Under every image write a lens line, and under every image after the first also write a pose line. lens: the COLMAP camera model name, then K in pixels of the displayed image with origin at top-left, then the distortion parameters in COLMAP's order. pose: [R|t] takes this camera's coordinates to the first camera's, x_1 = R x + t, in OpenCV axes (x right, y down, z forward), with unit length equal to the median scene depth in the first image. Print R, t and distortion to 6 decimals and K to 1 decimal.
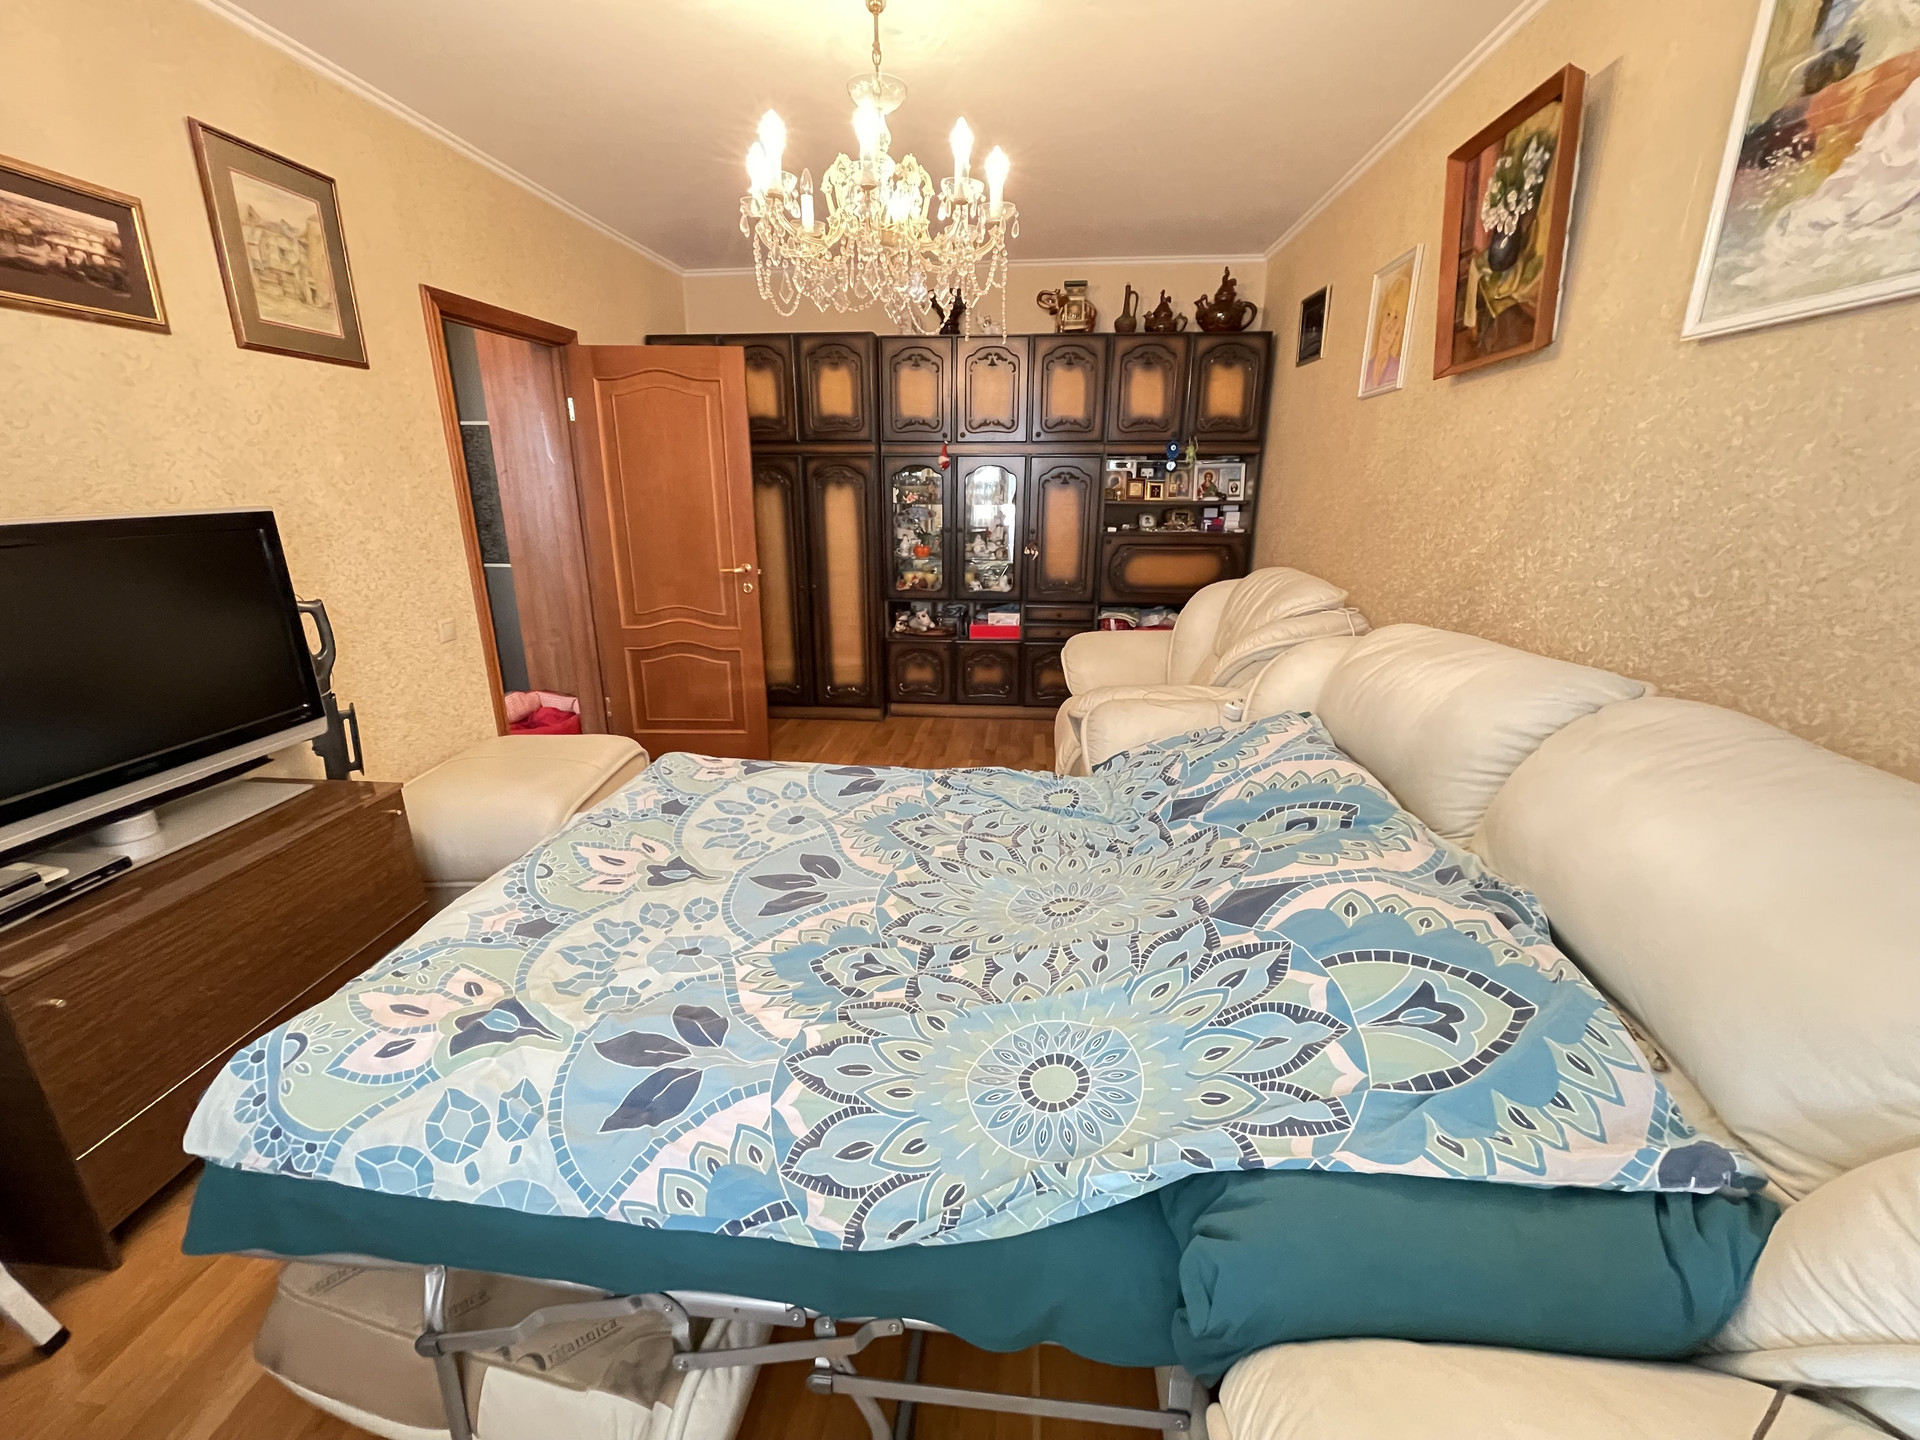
lens RADIAL K [[779.7, 0, 957.2], [0, 779.7, 705.7], [0, 0, 1]] dist [0.000361, -0.000498]
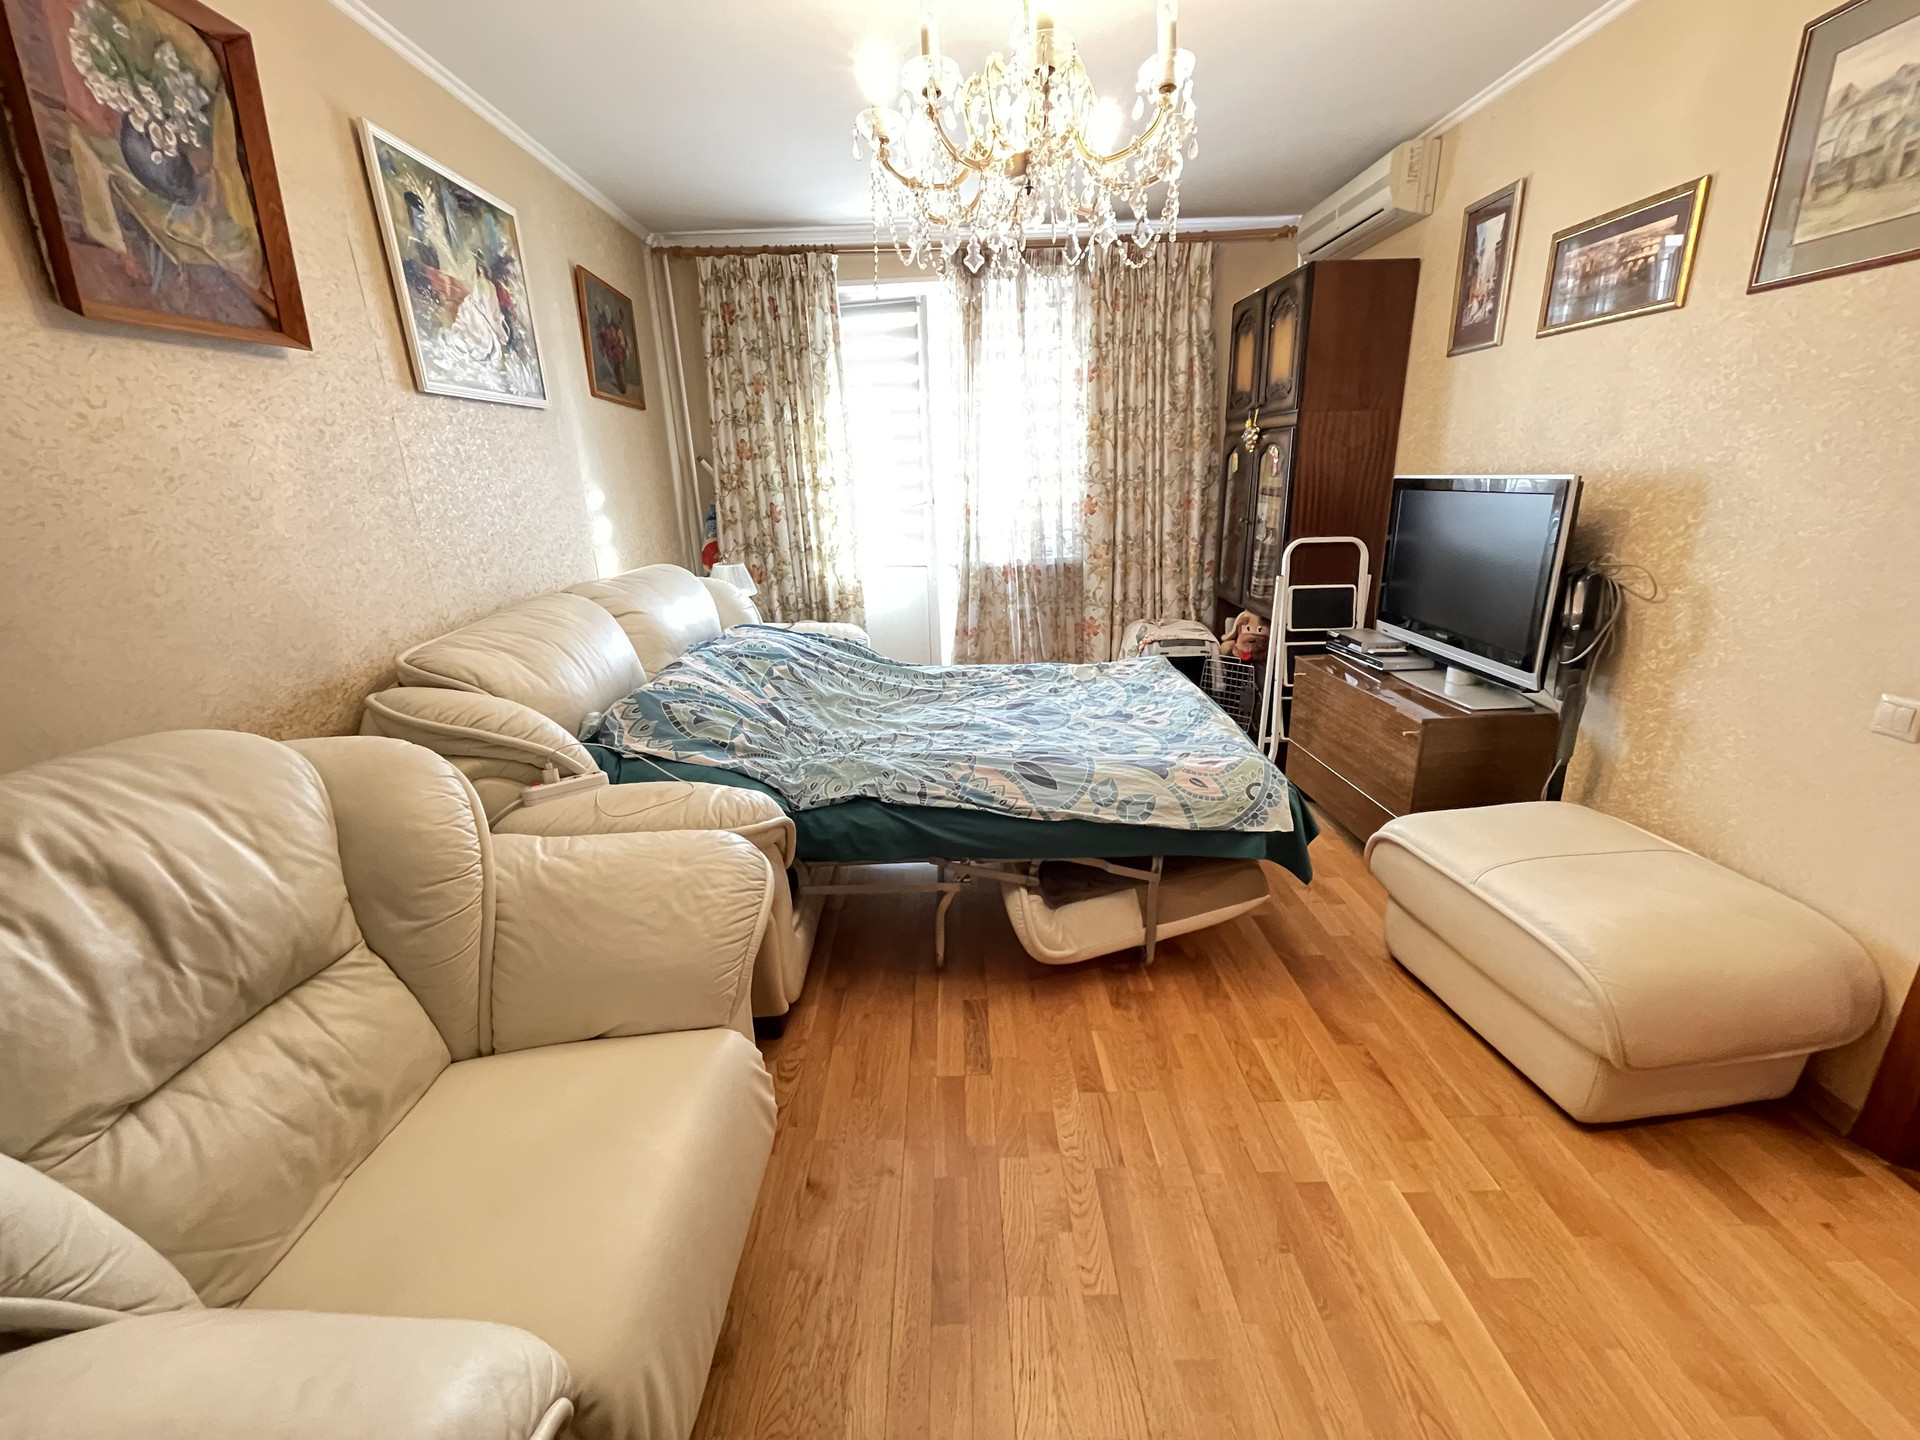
lens RADIAL K [[779.7, 0, 961.6], [0, 779.7, 718.0], [0, 0, 1]] dist [0.000361, -0.000498]
pose [[-0.993444, 0.062705, -0.095593, 0.123930], [-0.001461, 0.829131, 0.559052, -0.870382], [0.114315, 0.555526, -0.823603, 2.974729]]
